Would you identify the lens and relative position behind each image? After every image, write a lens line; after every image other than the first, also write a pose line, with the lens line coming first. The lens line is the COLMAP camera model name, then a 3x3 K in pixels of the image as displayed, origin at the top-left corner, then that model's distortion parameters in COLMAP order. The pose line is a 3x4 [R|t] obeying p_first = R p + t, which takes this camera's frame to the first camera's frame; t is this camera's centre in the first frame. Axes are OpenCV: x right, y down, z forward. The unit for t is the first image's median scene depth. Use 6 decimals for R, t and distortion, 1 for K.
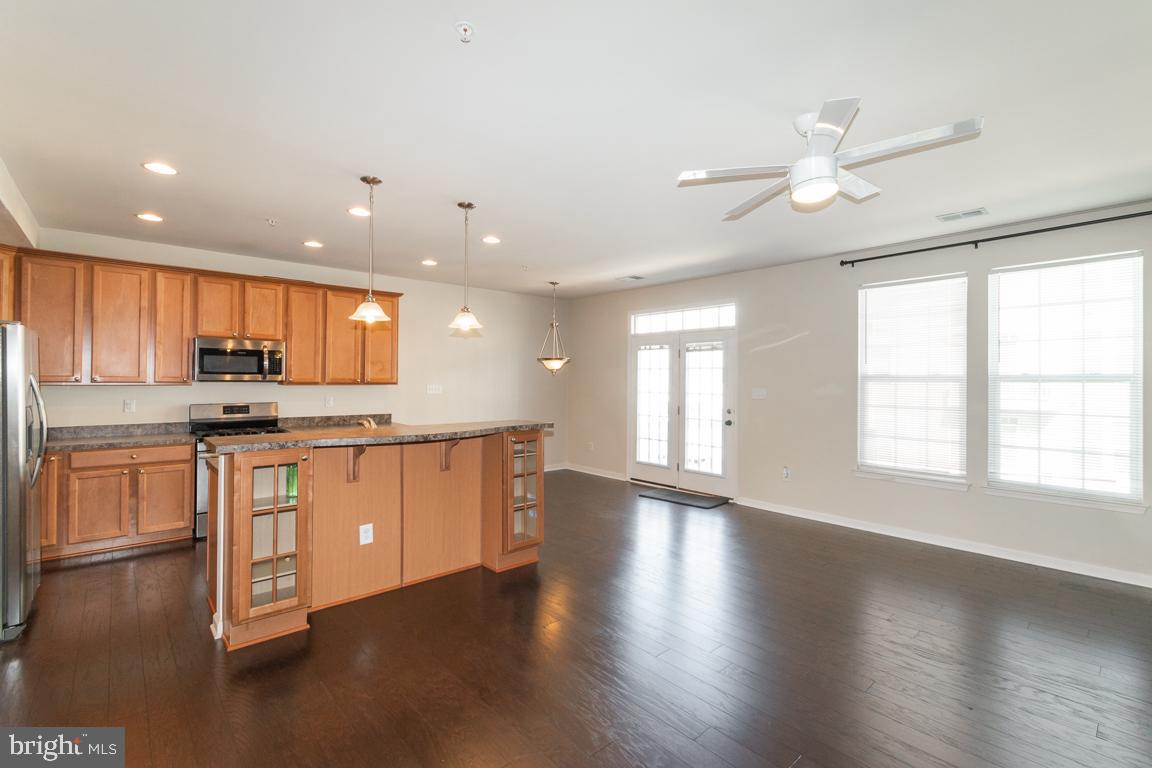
lens RADIAL K [[516.4, 0, 576.5], [0, 516.4, 379.6], [0, 0, 1]] dist [-0.000336, -0.000020]
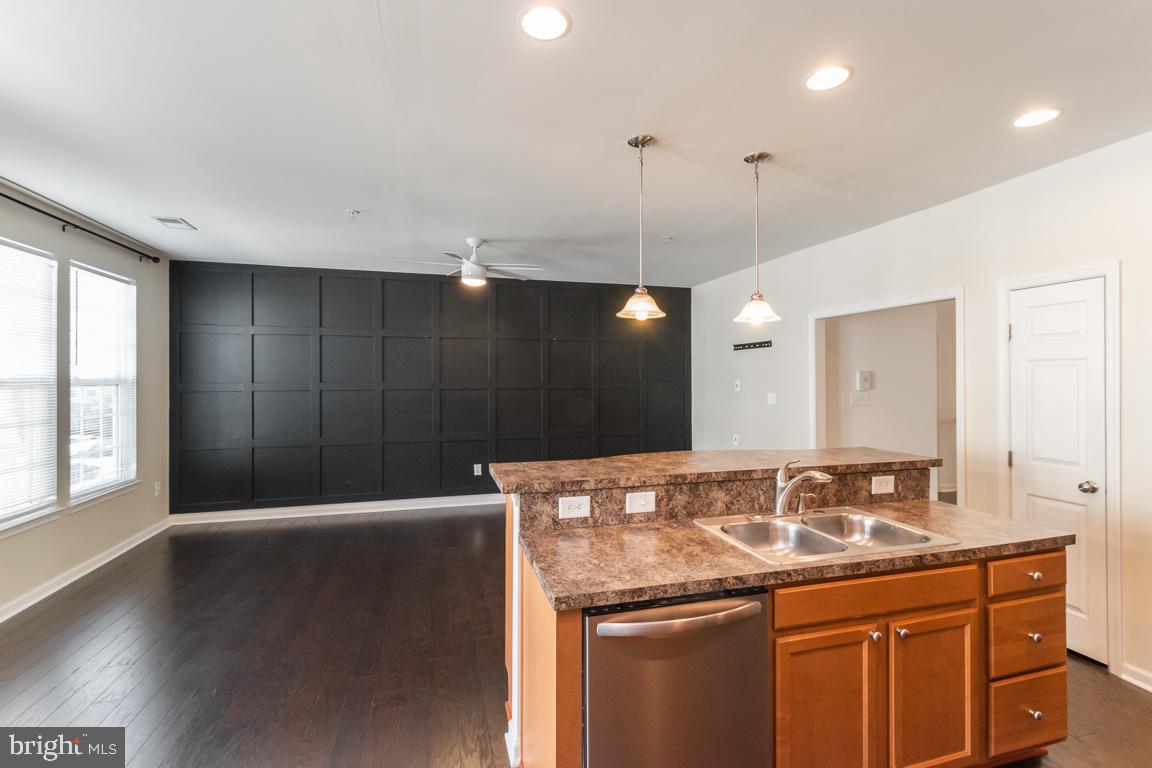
lens RADIAL K [[516.4, 0, 576.5], [0, 516.4, 379.6], [0, 0, 1]] dist [-0.000336, -0.000020]
pose [[-0.904903, -0.000806, 0.425617, -0.310201], [-0.003697, 0.999975, -0.005967, -0.005824], [-0.425602, -0.006973, -0.904884, 1.227454]]
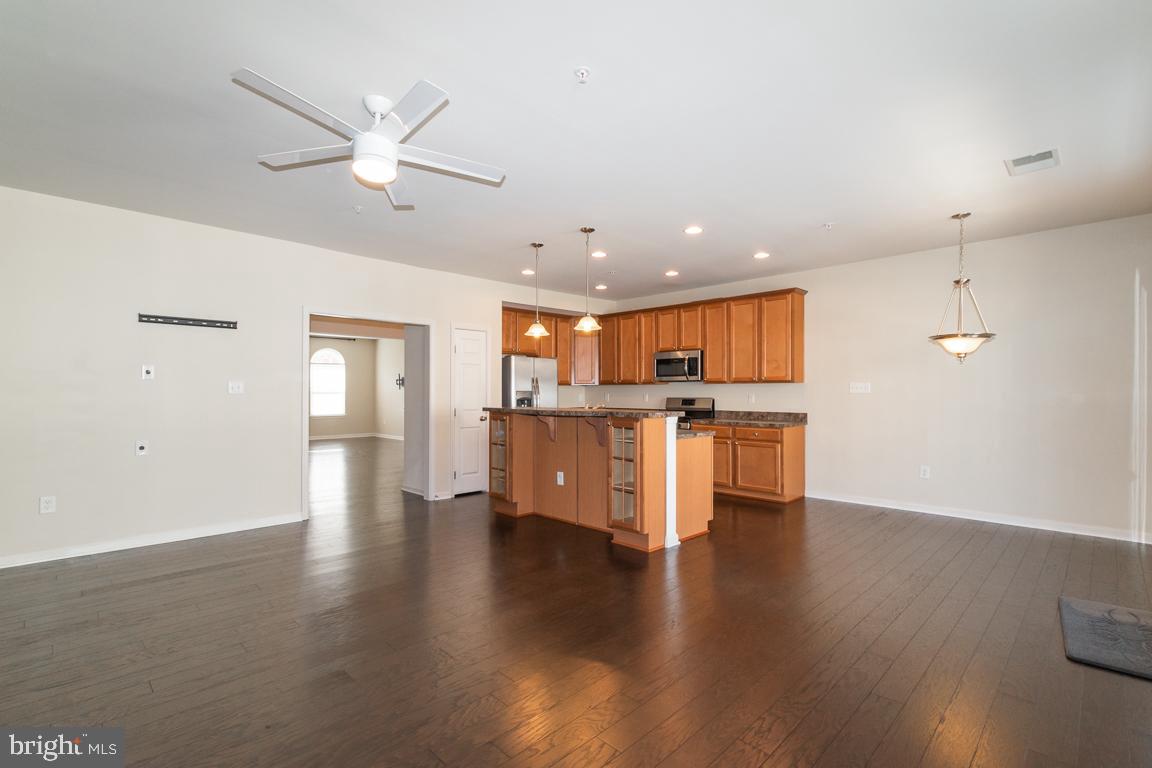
lens RADIAL K [[523.0, 0, 575.4], [0, 523.0, 396.8], [0, 0, 1]] dist [0.000609, -0.000013]
pose [[0.065522, 0.002689, -0.997847, 0.766862], [0.003184, 0.999991, 0.002904, 0.041600], [0.997846, -0.003367, 0.065513, 0.659586]]
